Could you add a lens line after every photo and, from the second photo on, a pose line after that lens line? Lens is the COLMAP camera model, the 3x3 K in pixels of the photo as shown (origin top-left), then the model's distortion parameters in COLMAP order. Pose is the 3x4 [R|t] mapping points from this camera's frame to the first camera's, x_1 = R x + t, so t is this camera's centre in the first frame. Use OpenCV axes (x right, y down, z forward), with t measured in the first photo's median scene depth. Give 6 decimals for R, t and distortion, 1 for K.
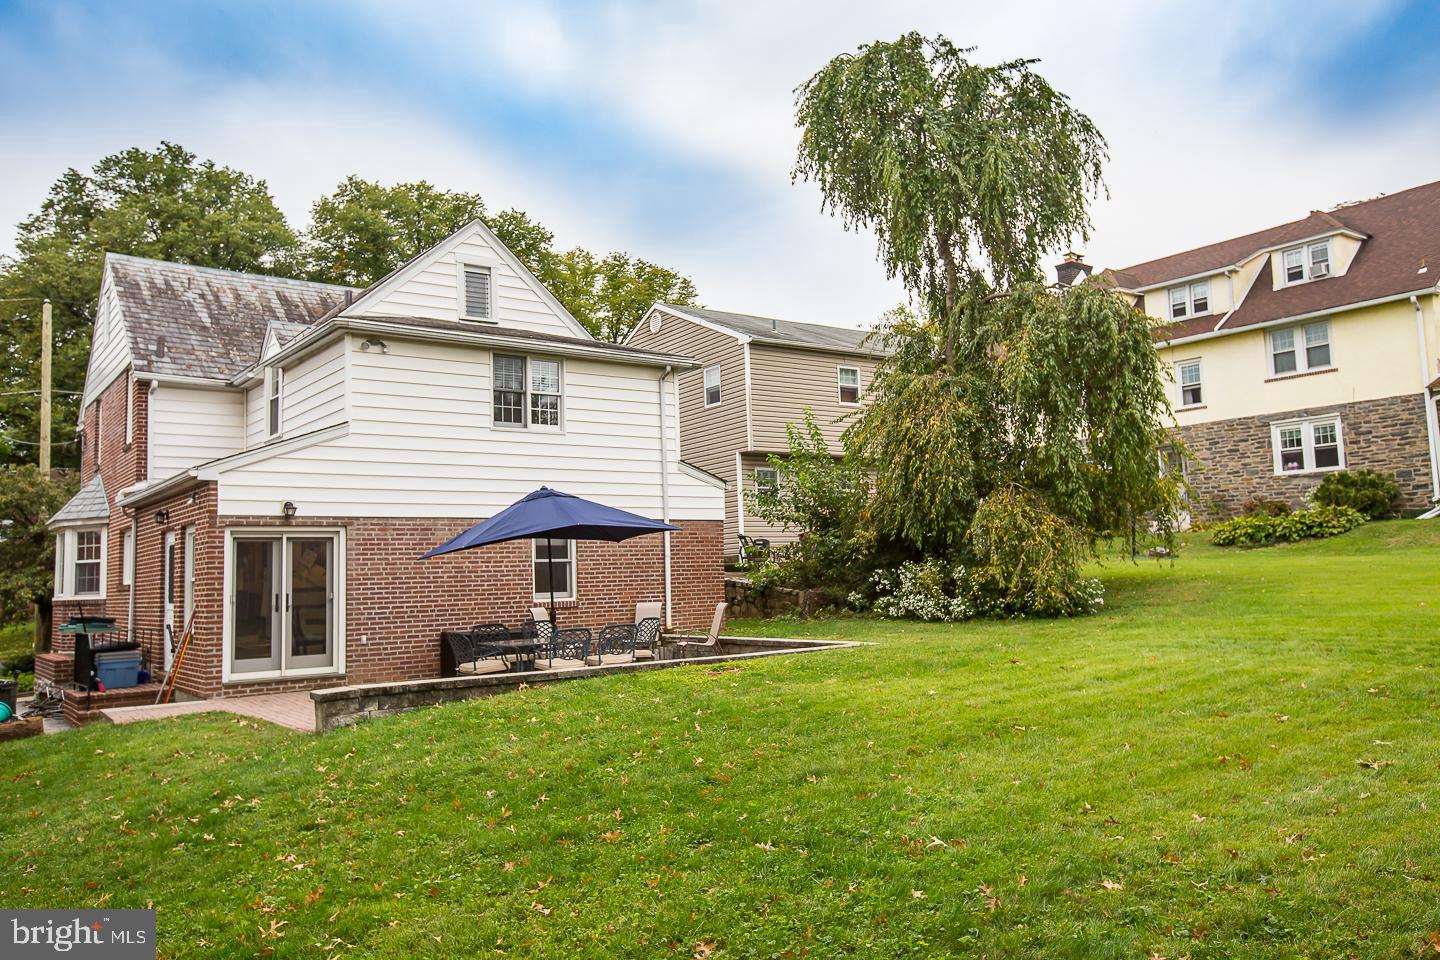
lens RADIAL K [[1187.9, 0, 712.8], [0, 1187.9, 476.1], [0, 0, 1]] dist [0.002012, 0.005031]
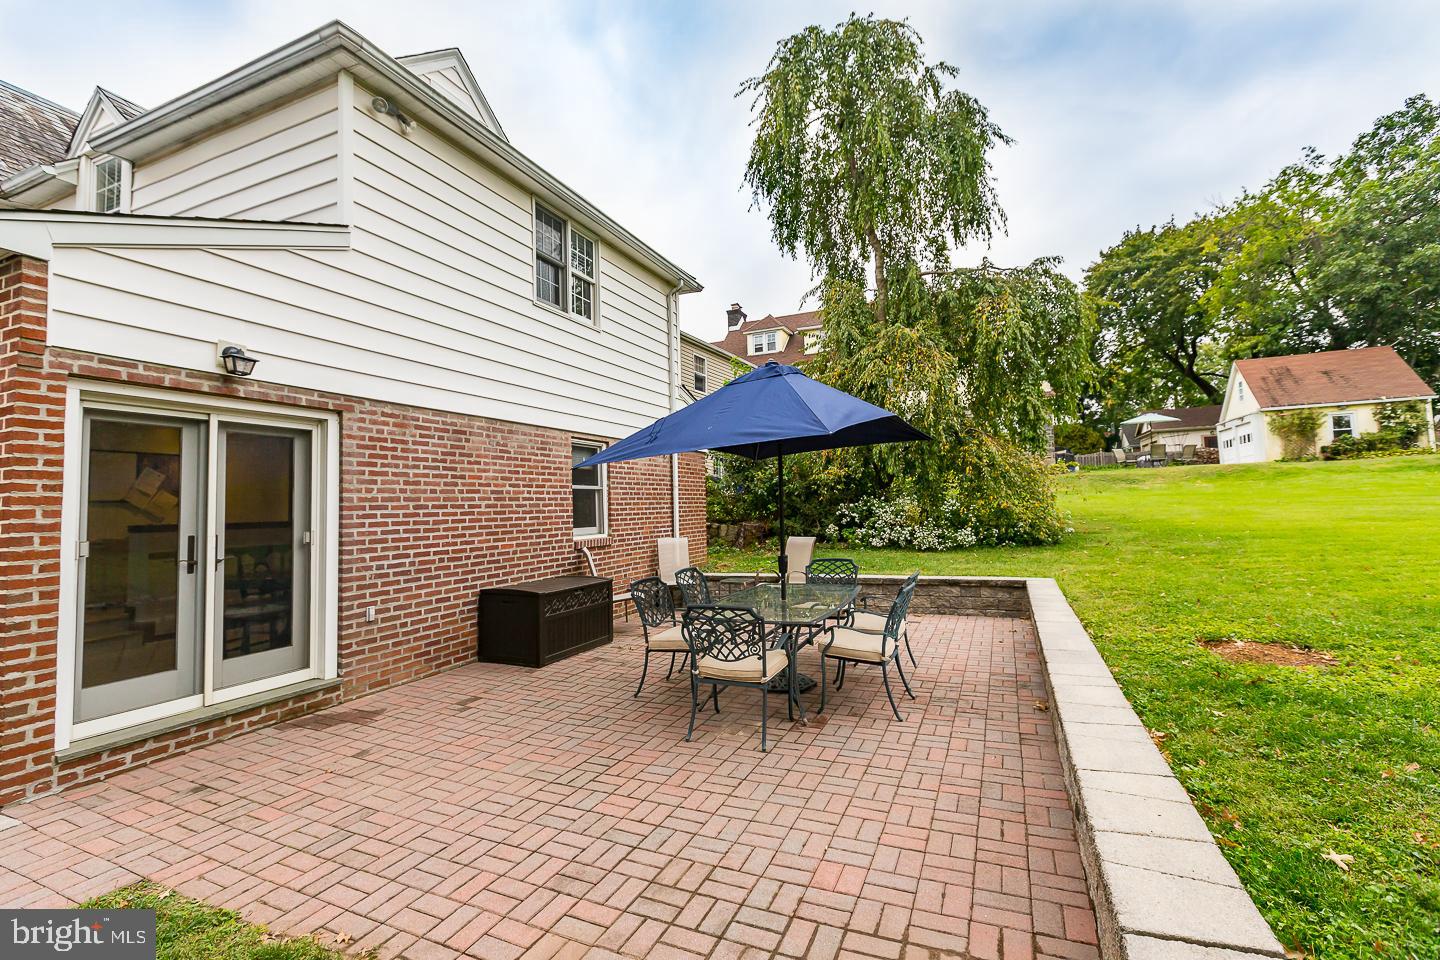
lens RADIAL K [[657.0, 0, 733.3], [0, 657.0, 475.9], [0, 0, 1]] dist [0.001322, -0.001709]
pose [[0.860520, 0.029791, 0.508546, -0.306470], [-0.040508, 0.999129, 0.010015, 0.061599], [-0.507804, -0.029218, 0.860977, 0.642389]]
